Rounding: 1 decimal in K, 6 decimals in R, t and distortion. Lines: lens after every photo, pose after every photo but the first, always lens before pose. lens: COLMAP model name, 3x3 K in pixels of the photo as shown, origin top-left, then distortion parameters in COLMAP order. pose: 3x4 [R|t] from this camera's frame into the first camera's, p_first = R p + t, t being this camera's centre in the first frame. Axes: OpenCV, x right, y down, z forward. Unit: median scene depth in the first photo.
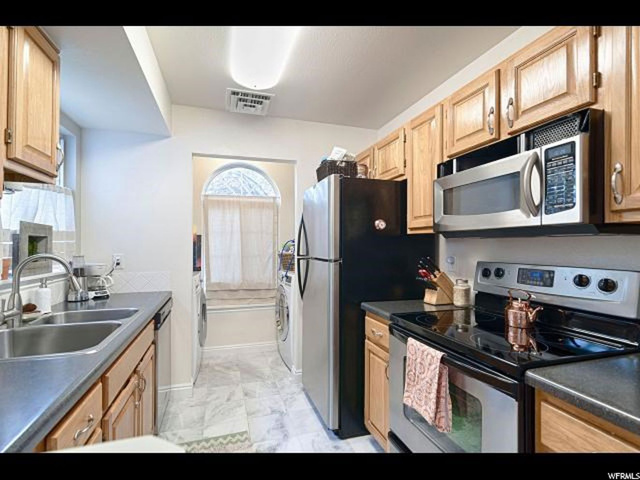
lens RADIAL K [[311.2, 0, 318.6], [0, 311.2, 243.7], [0, 0, 1]] dist [0.002721, 0.000948]
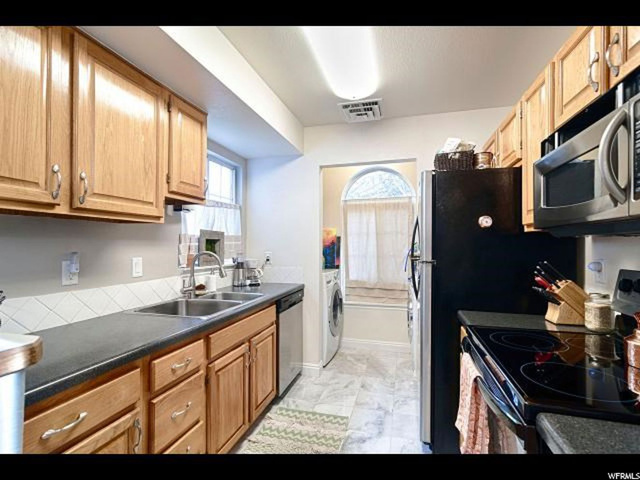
lens RADIAL K [[311.2, 0, 318.9], [0, 311.2, 244.1], [0, 0, 1]] dist [0.002721, 0.000948]
pose [[0.840179, -0.001269, -0.542307, 0.263805], [0.000971, 0.999999, -0.000835, -0.000055], [0.542308, 0.000176, 0.840180, 0.033163]]
